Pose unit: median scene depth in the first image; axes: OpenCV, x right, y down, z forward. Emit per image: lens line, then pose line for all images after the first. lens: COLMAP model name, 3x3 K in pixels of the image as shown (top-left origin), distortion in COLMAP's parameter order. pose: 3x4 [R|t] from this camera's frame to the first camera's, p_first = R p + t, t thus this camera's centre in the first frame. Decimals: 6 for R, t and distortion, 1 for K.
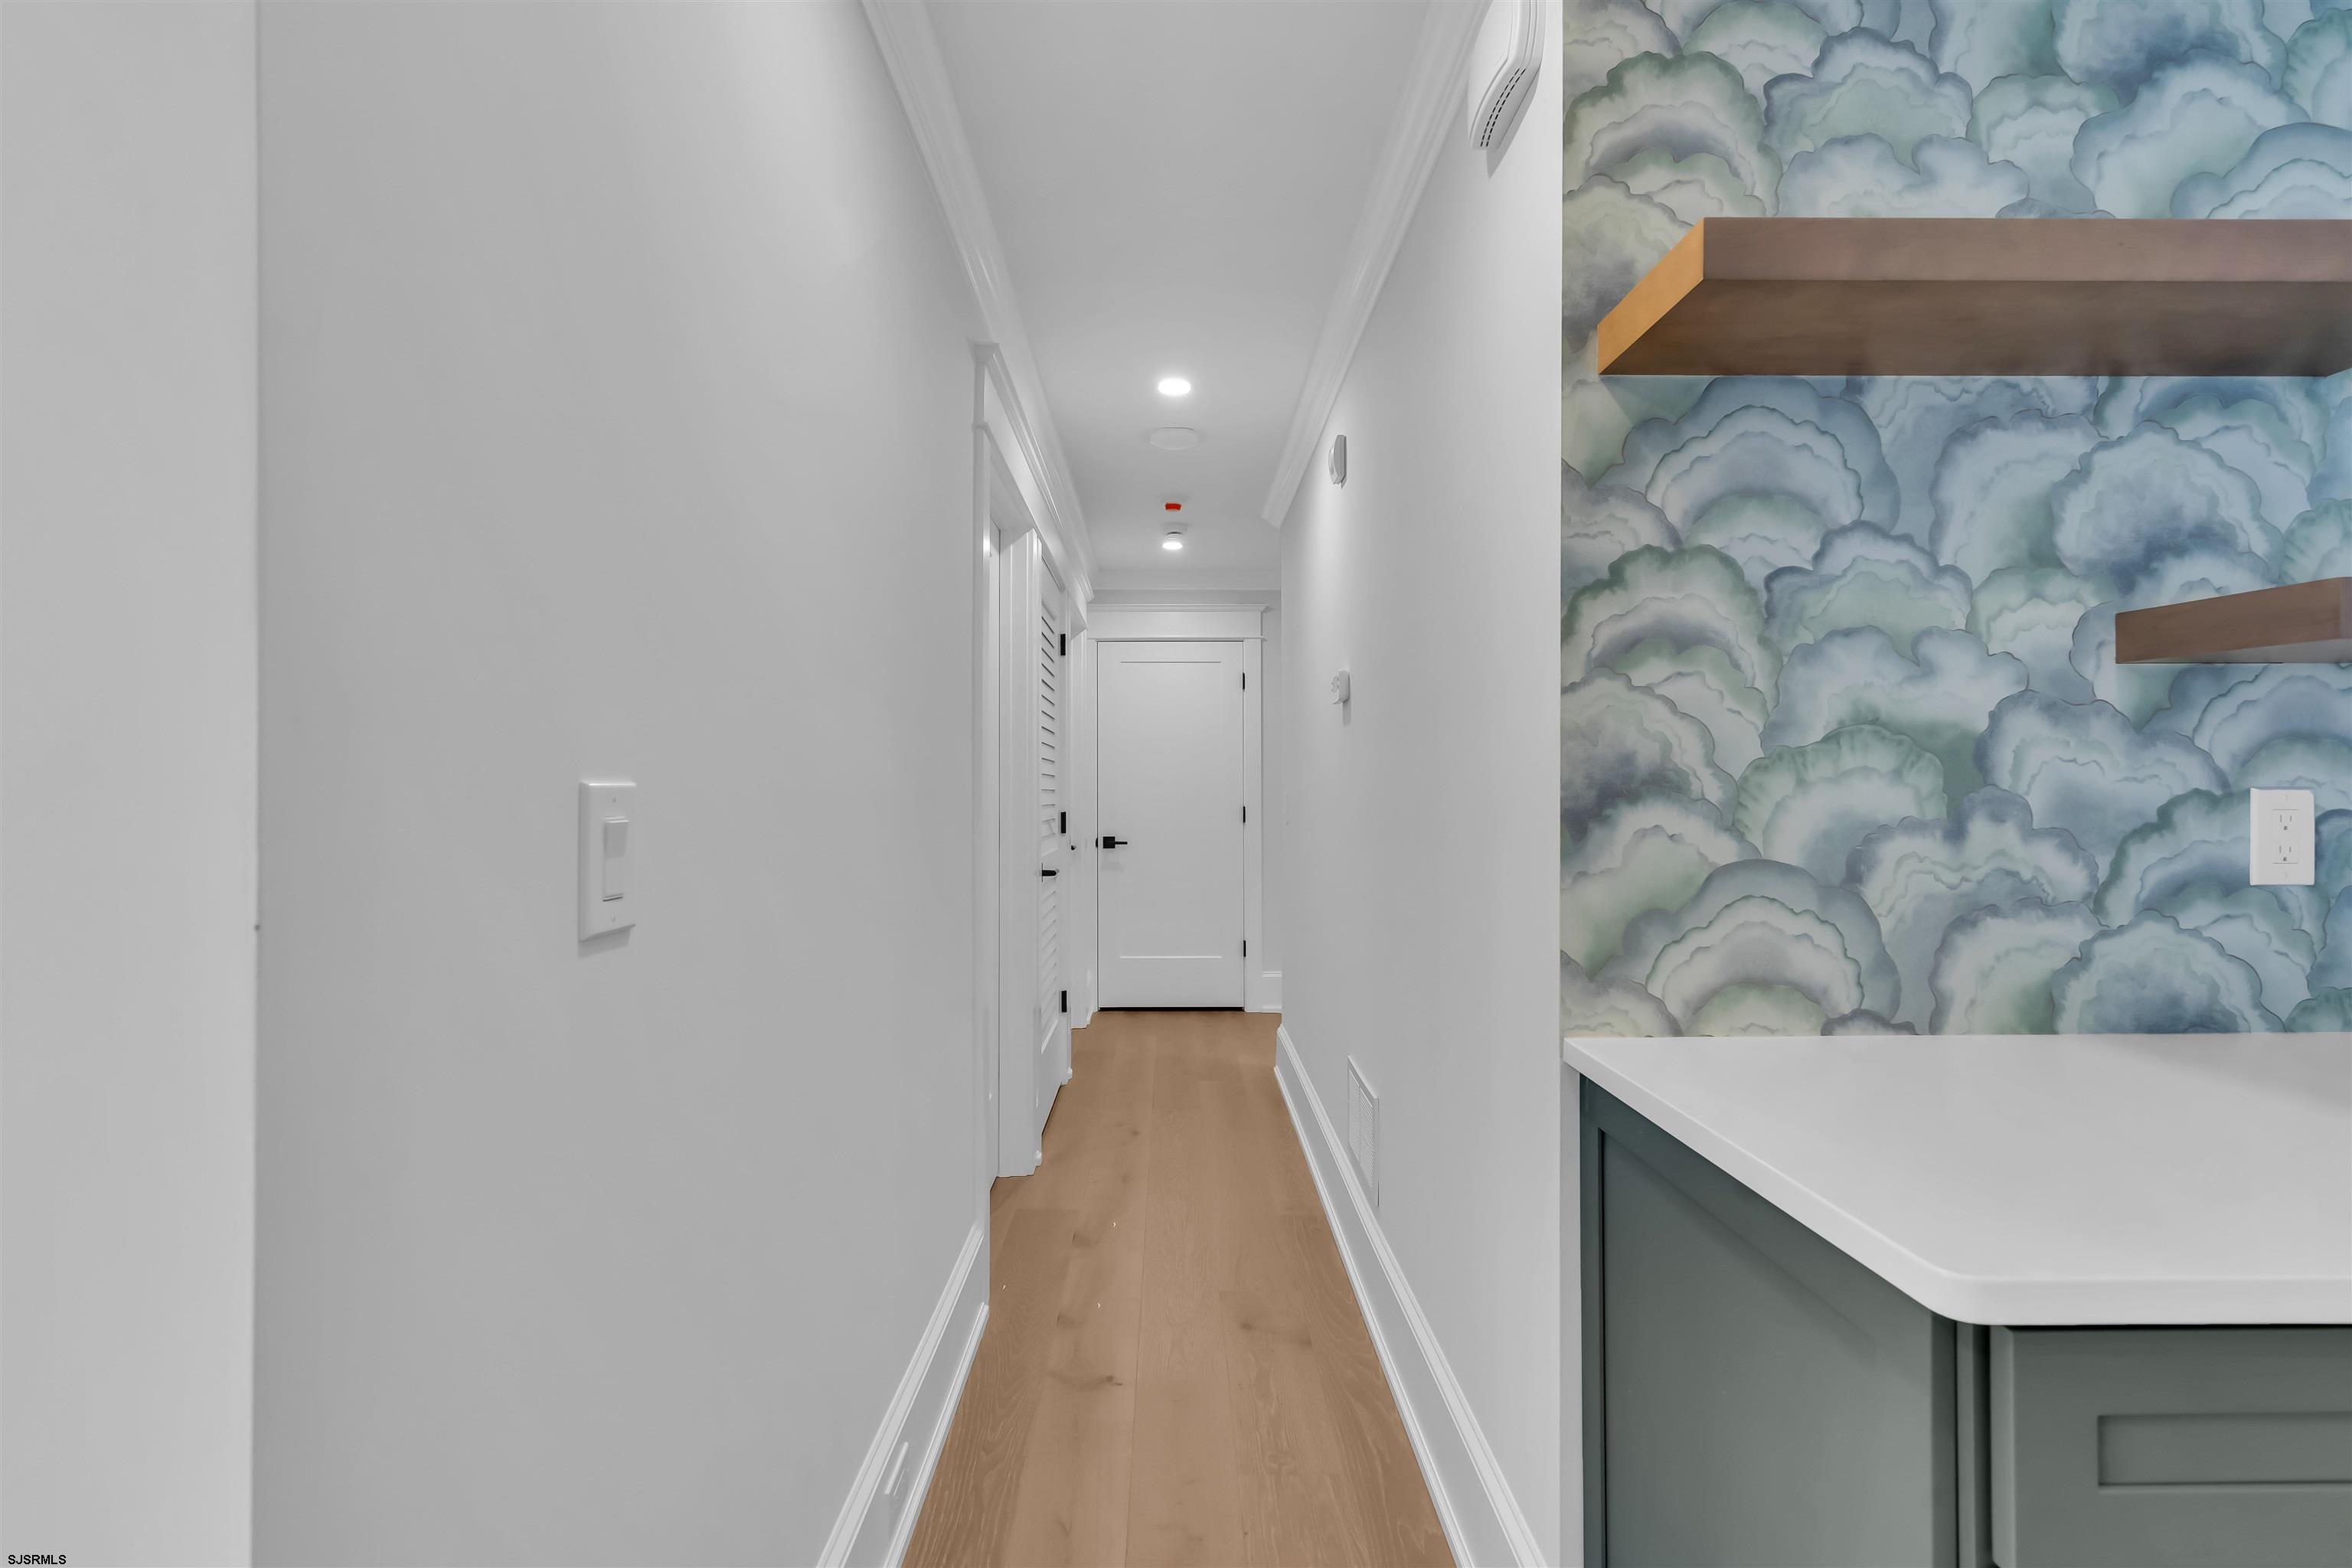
lens RADIAL K [[1074.8, 0, 1176.4], [0, 1074.8, 785.3], [0, 0, 1]] dist [0.004085, 0.003972]
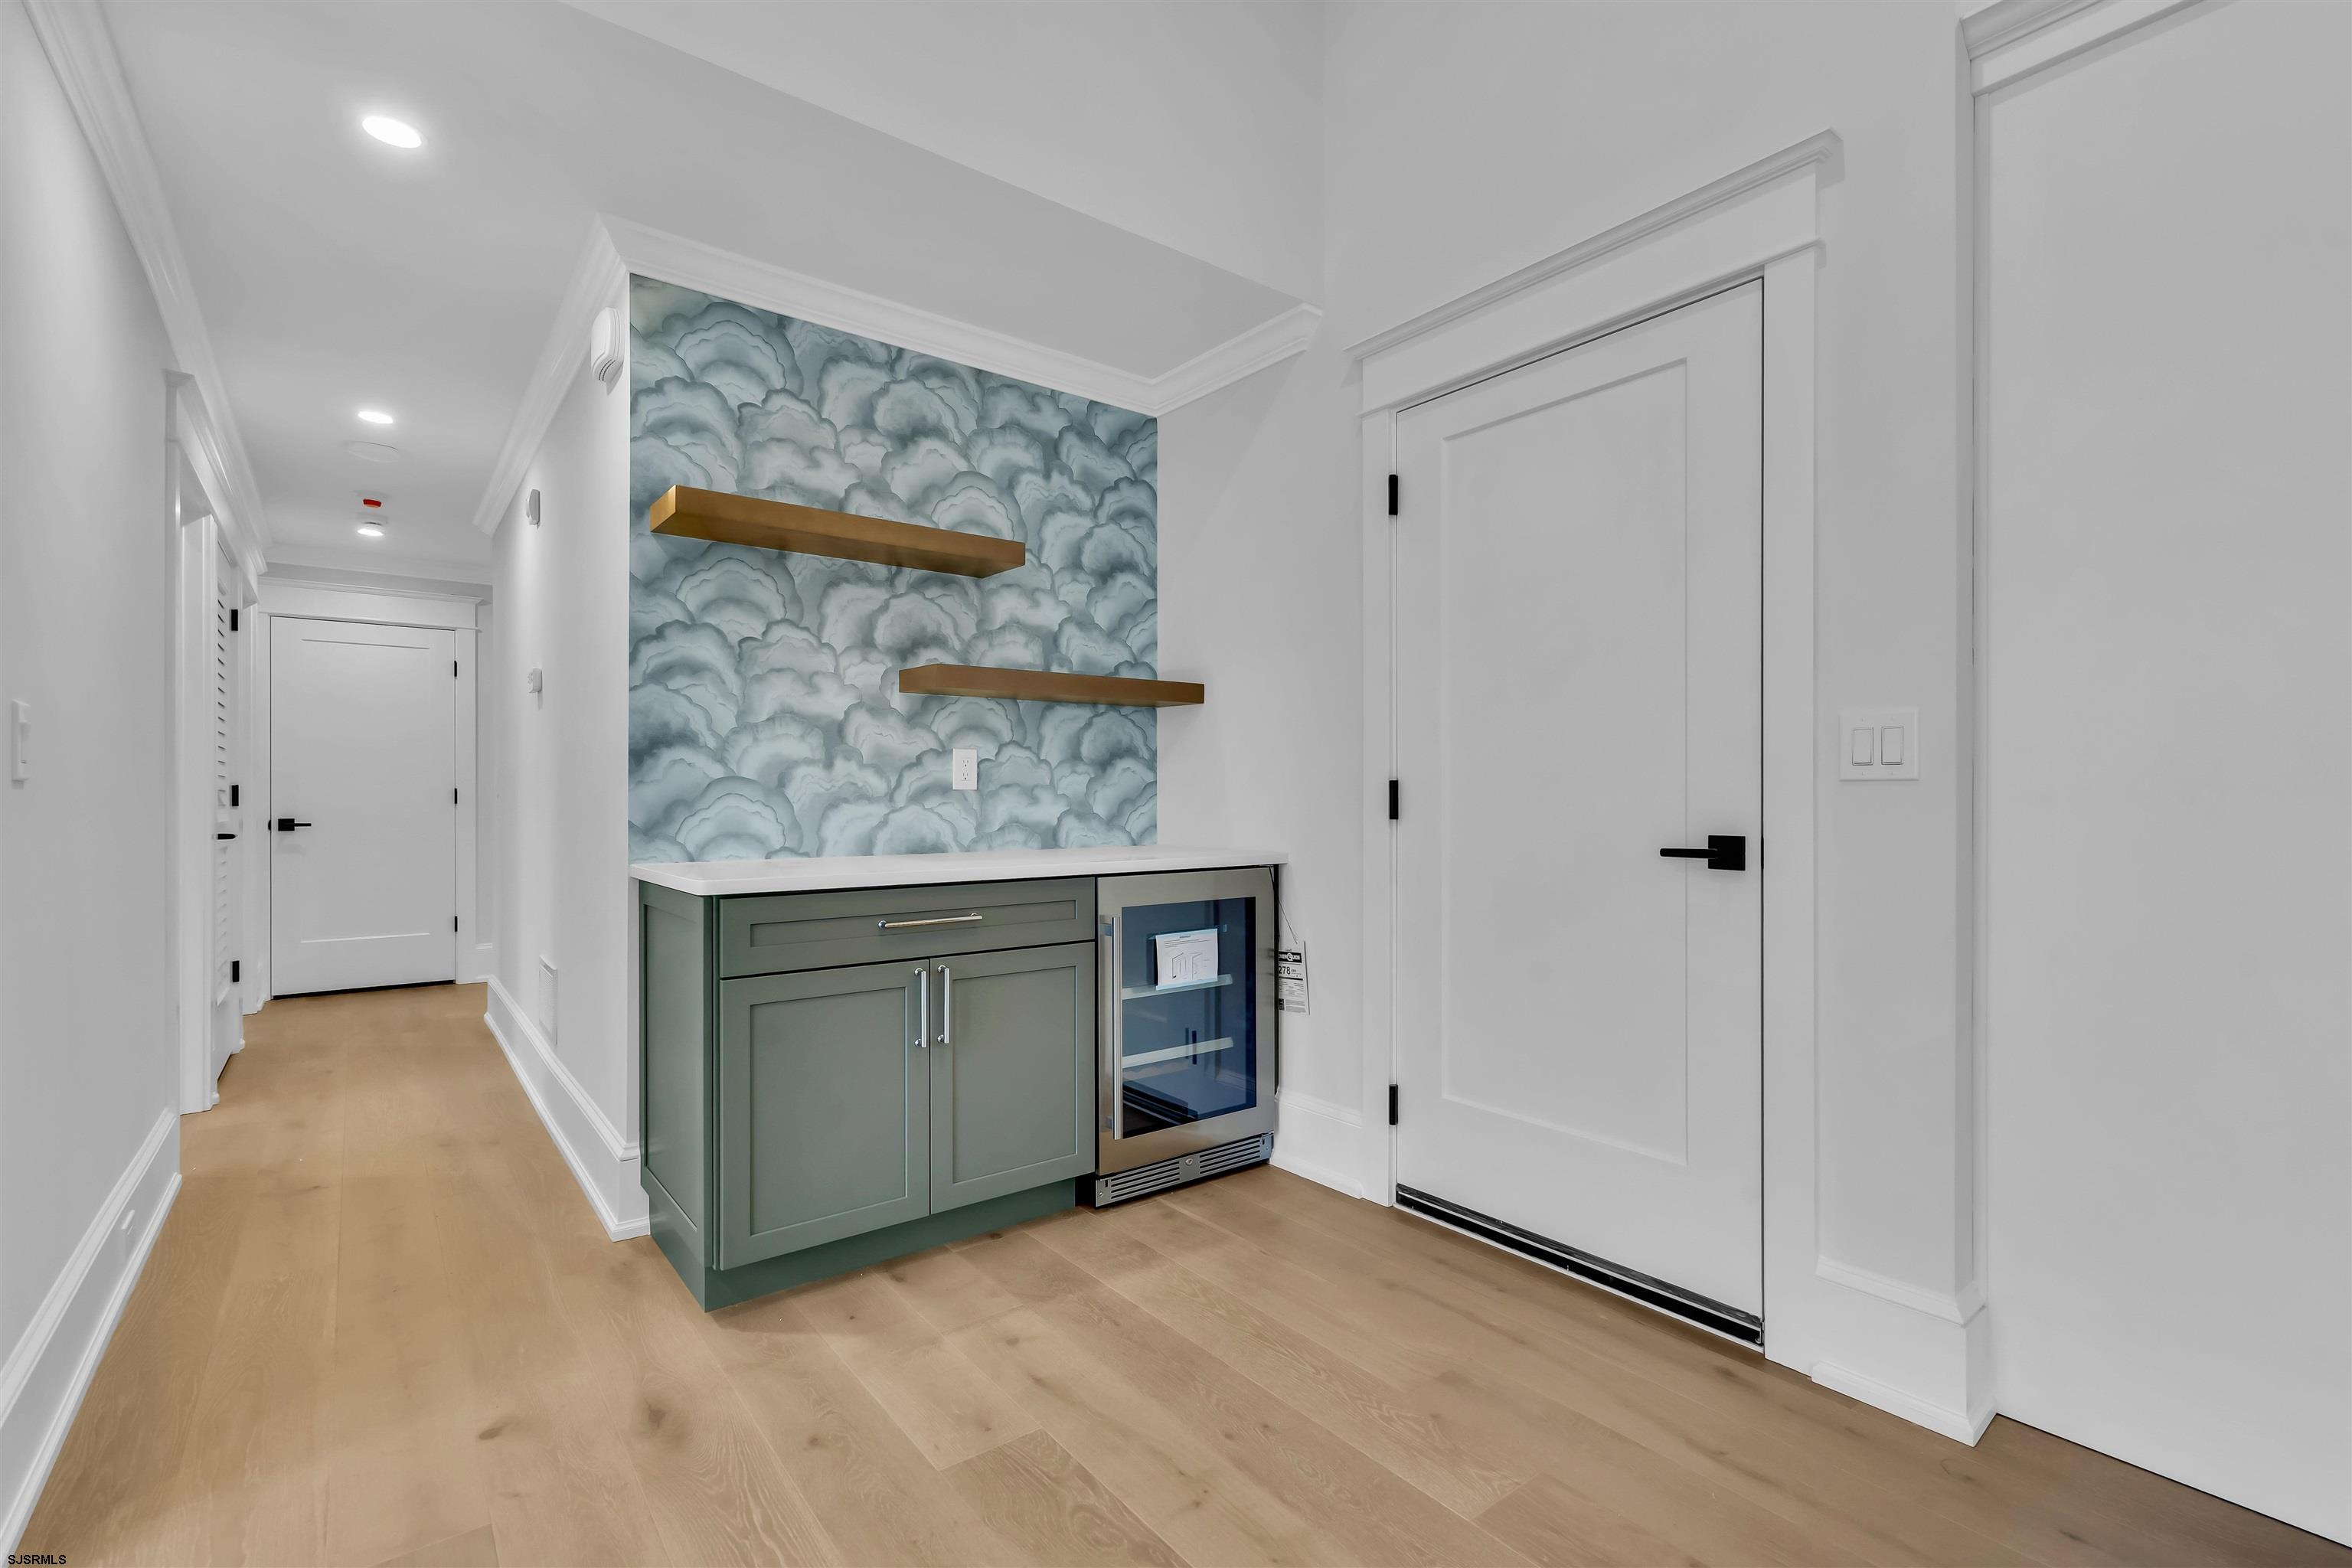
lens RADIAL K [[1074.8, 0, 1183.3], [0, 1074.8, 796.1], [0, 0, 1]] dist [0.004085, 0.003972]
pose [[0.797609, 0.001528, 0.603173, -0.022869], [-0.003761, 0.999990, 0.002440, 0.098721], [-0.603163, -0.004215, 0.797607, -1.176575]]
